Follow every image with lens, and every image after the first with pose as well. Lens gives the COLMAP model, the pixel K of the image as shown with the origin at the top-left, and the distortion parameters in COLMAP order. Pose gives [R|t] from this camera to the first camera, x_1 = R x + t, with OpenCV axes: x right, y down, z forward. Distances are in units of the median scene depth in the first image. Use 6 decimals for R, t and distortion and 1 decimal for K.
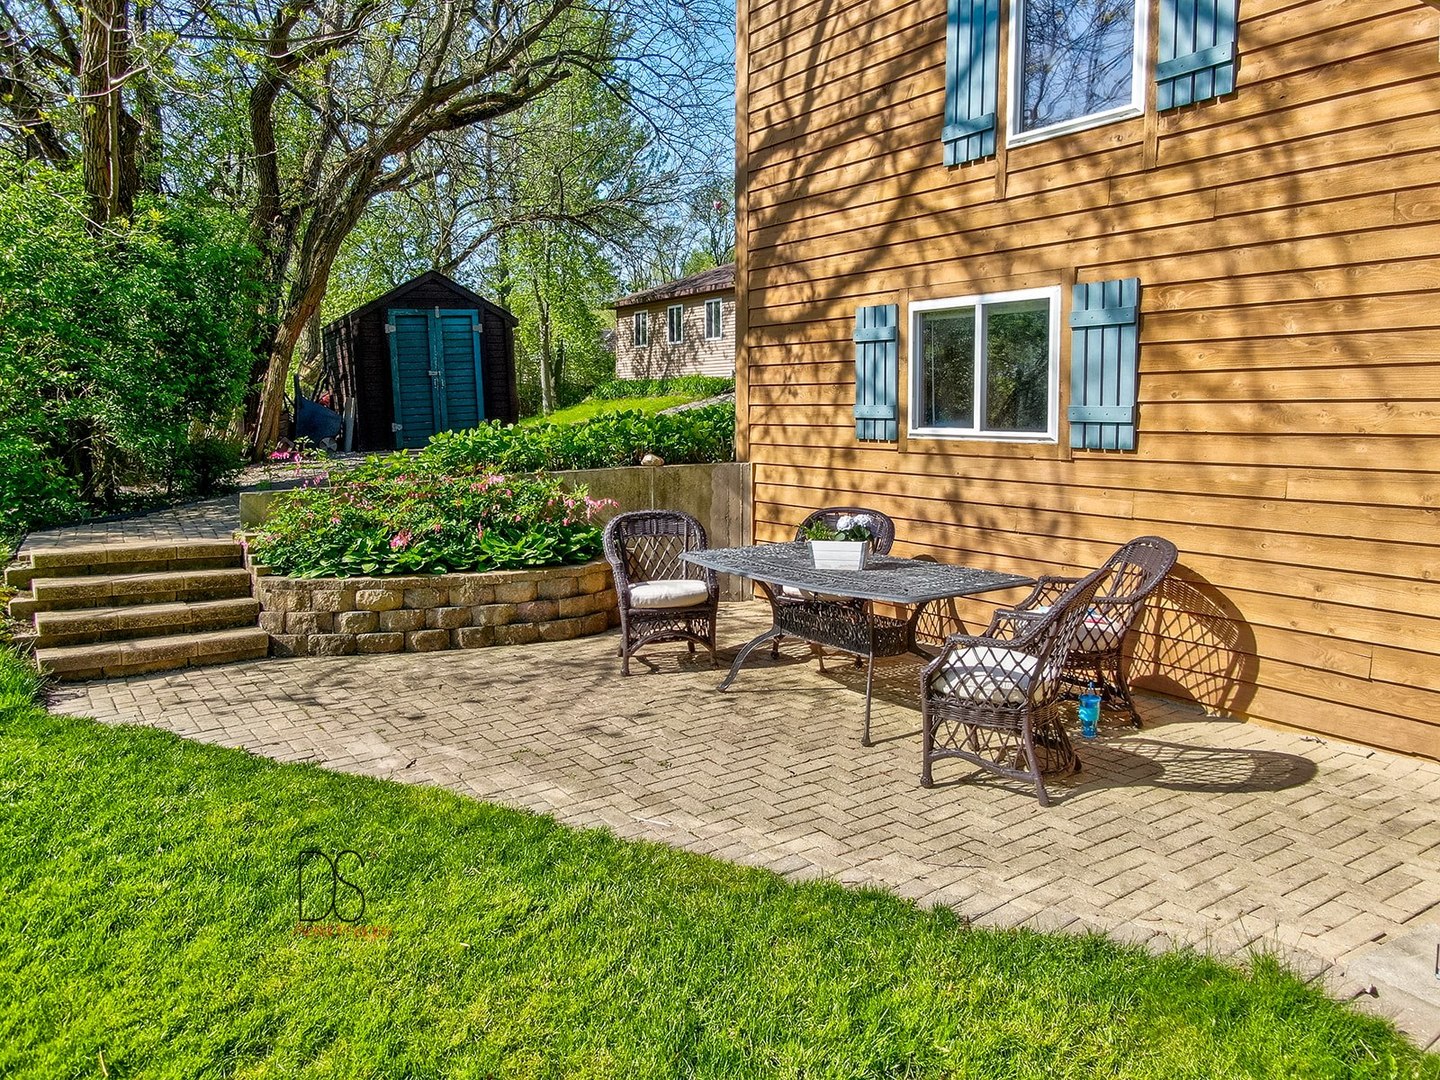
lens RADIAL K [[1080.0, 0, 720.6], [0, 1080.0, 483.7], [0, 0, 1]] dist [0.001909, 0.024327]
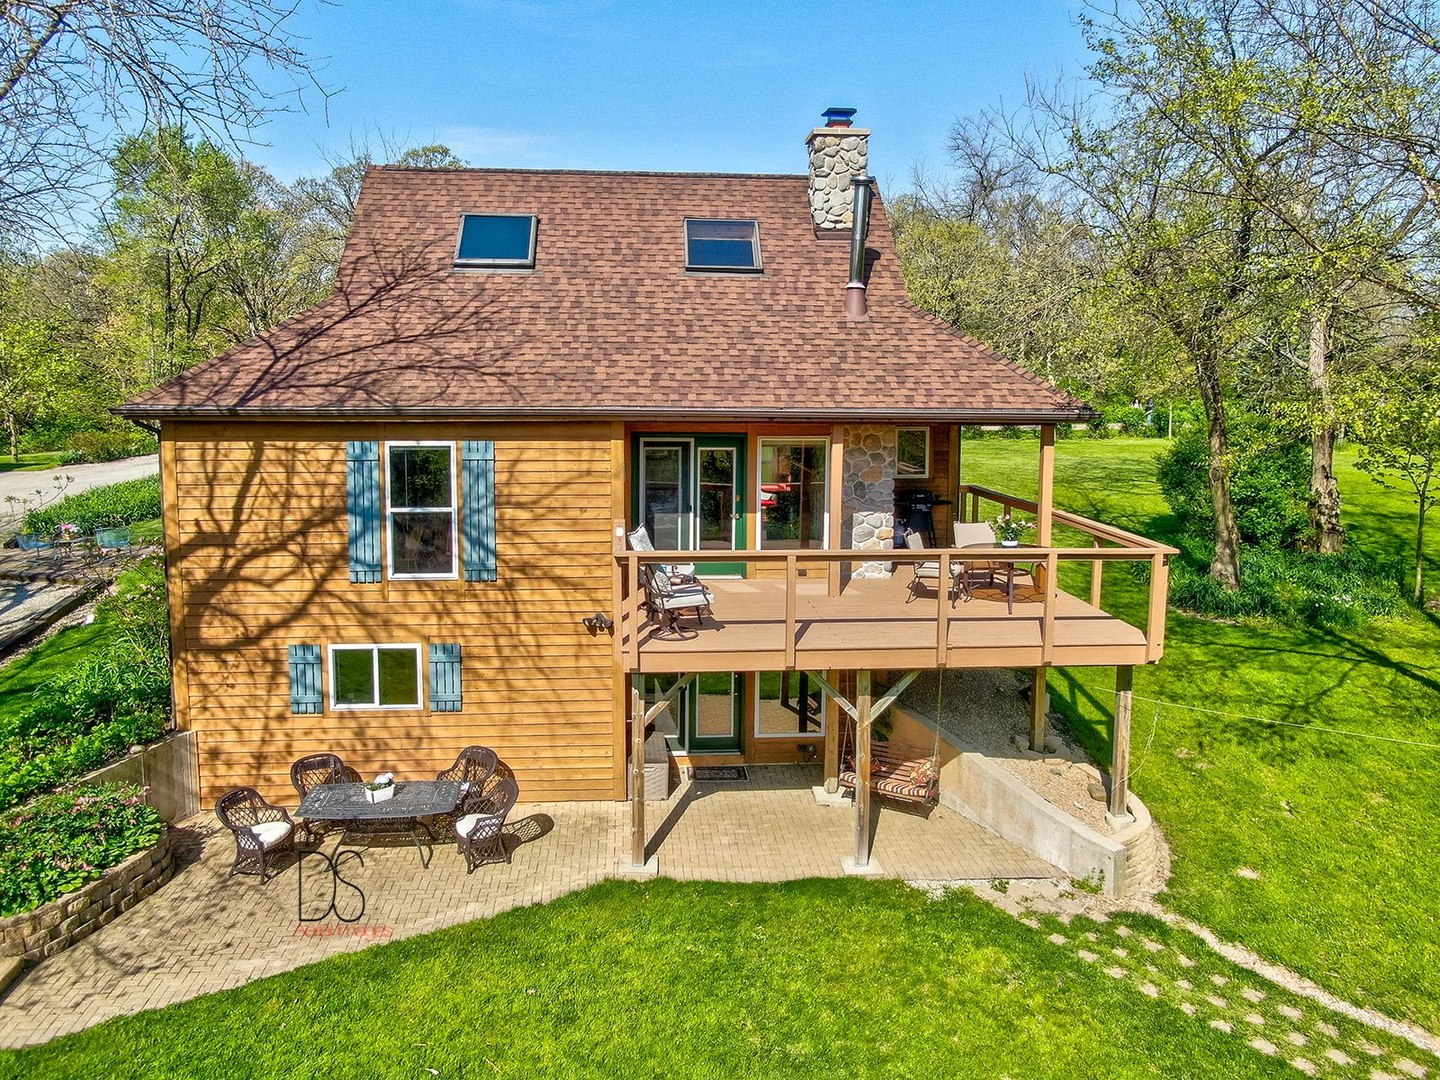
lens RADIAL K [[1084.4, 0, 723.7], [0, 1084.4, 442.8], [0, 0, 1]] dist [0.004413, 0.043765]
pose [[0.522706, -0.059731, 0.850418, -1.119140], [0.055096, 0.997824, 0.036220, -0.565411], [-0.850731, 0.027922, 0.524859, -0.682023]]
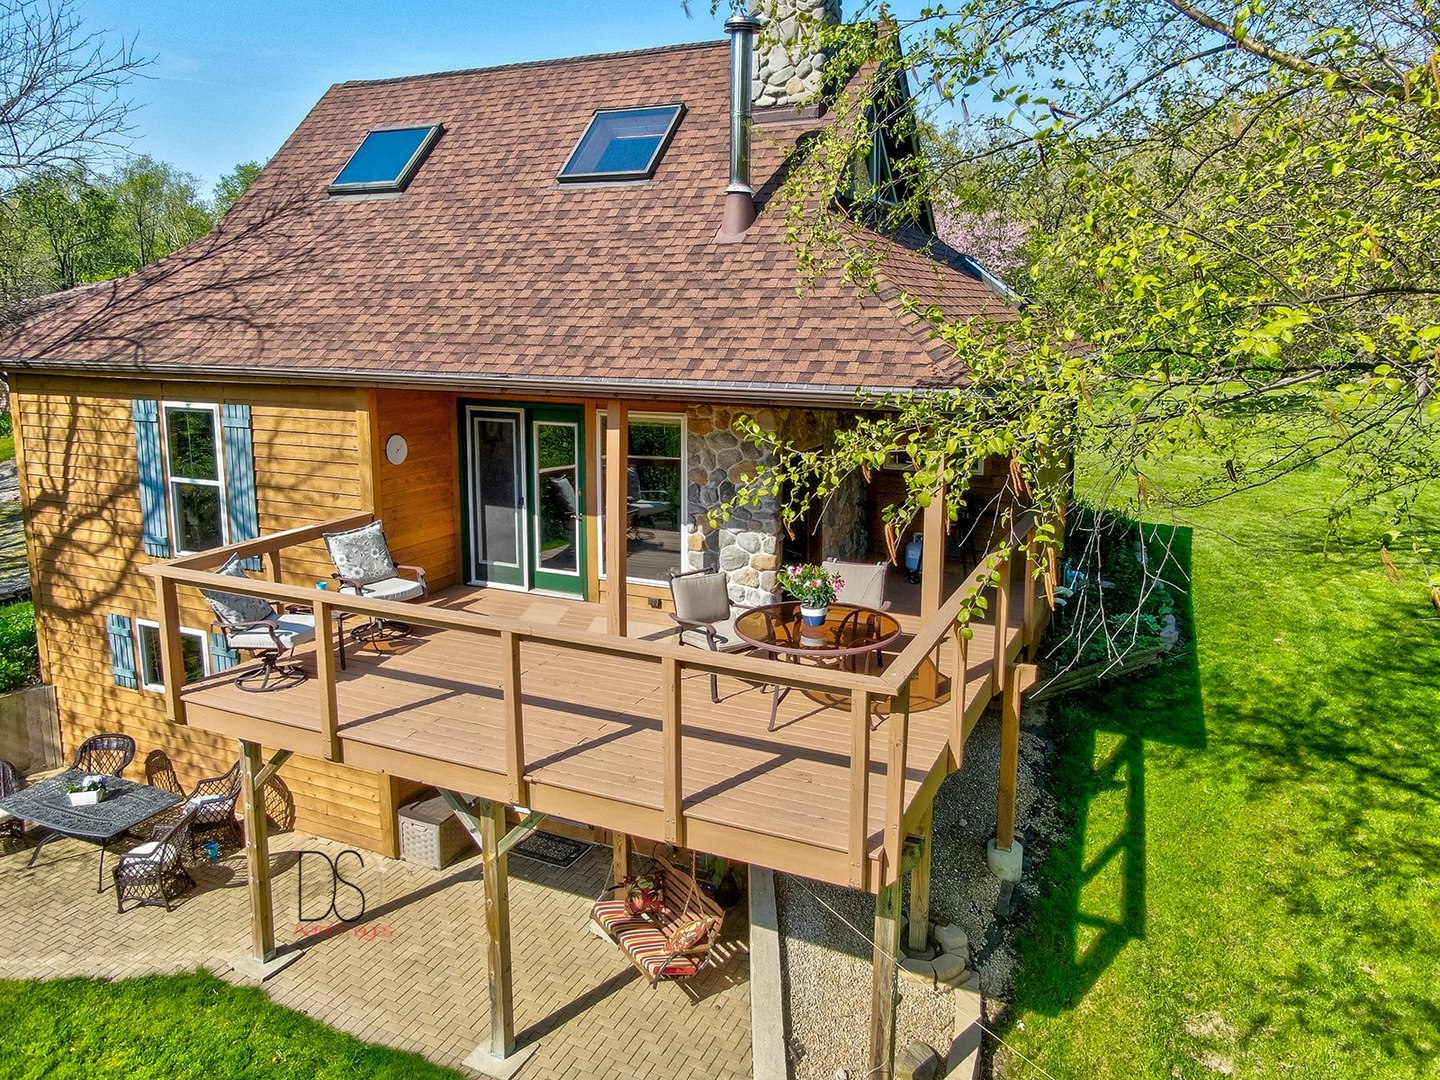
lens RADIAL K [[1080.0, 0, 720.6], [0, 1080.0, 483.7], [0, 0, 1]] dist [0.001909, 0.024327]
pose [[0.870807, -0.088692, 0.483560, 0.169376], [0.042785, 0.993532, 0.105180, -0.545532], [-0.489761, -0.070903, 0.868969, -1.062066]]
